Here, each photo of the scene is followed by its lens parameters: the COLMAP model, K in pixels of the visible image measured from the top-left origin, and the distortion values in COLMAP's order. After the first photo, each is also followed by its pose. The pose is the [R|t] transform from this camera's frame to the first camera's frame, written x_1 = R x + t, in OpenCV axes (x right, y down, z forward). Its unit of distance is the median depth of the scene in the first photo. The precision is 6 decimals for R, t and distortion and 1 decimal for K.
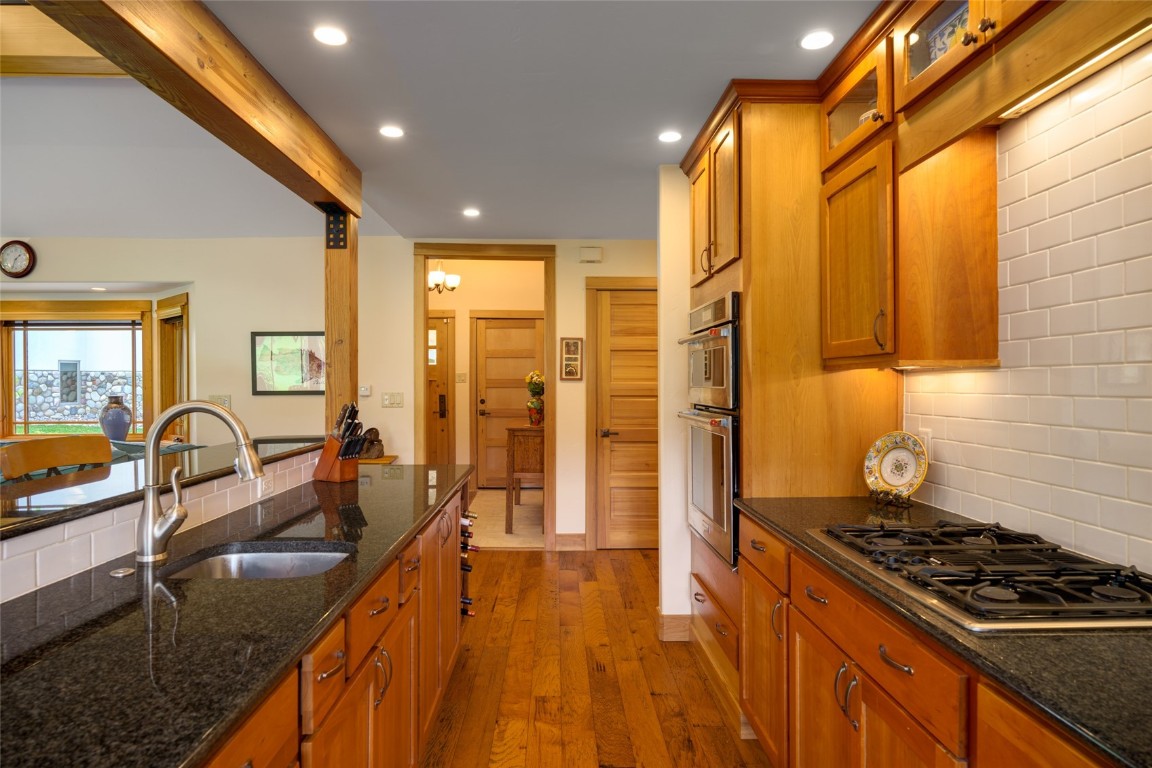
lens RADIAL K [[691.9, 0, 516.6], [0, 691.9, 381.0], [0, 0, 1]] dist [-0.002762, -0.001195]
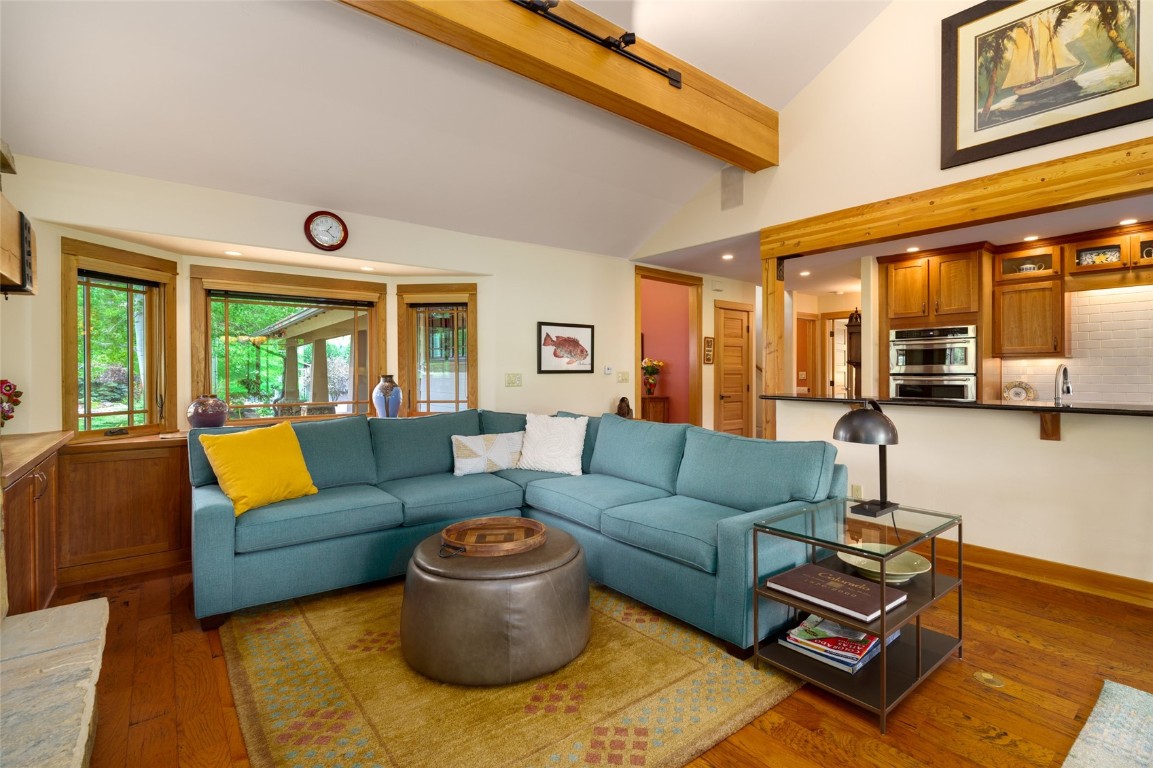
lens RADIAL K [[542.4, 0, 671.1], [0, 542.4, 369.2], [0, 0, 1]] dist [-0.004886, -0.002513]
pose [[0.755156, 0.003175, 0.655538, -0.798667], [-0.000805, 0.999992, -0.003917, 0.015493], [-0.655545, 0.002430, 0.755152, 0.119714]]
